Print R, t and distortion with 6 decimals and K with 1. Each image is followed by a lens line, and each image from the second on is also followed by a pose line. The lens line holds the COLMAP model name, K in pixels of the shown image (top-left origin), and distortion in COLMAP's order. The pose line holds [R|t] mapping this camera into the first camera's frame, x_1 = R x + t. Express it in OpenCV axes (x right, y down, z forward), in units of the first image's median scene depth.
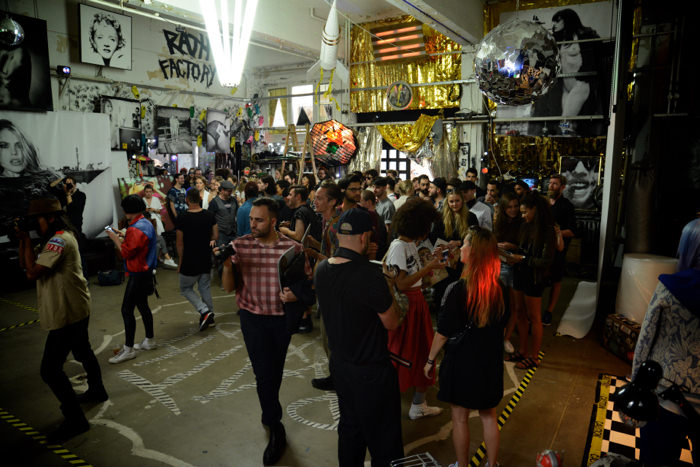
lens RADIAL K [[493.6, 0, 347.3], [0, 493.6, 232.1], [0, 0, 1]] dist [-0.010119, -0.002140]
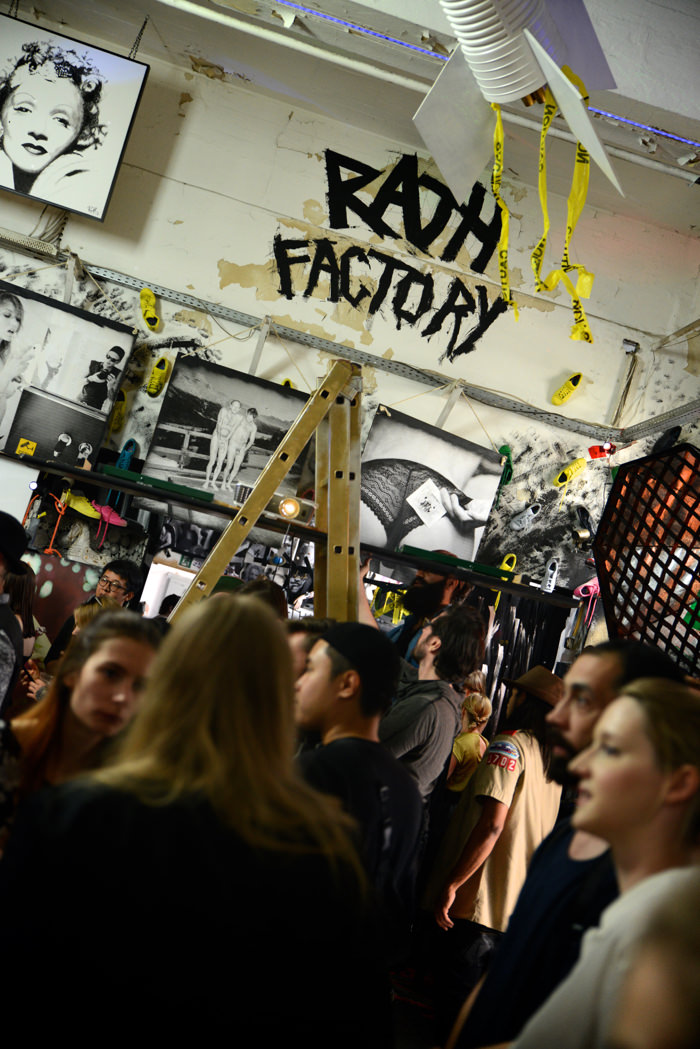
lens RADIAL K [[1246.1, 0, 350.4], [0, 1246.1, 524.9], [0, 0, 1]] dist [0.033386, 0.000000]
pose [[0.604166, 0.104967, -0.789914, 0.262562], [-0.396267, 0.899603, -0.183541, -0.059820], [0.691343, 0.423906, 0.585105, 0.618247]]
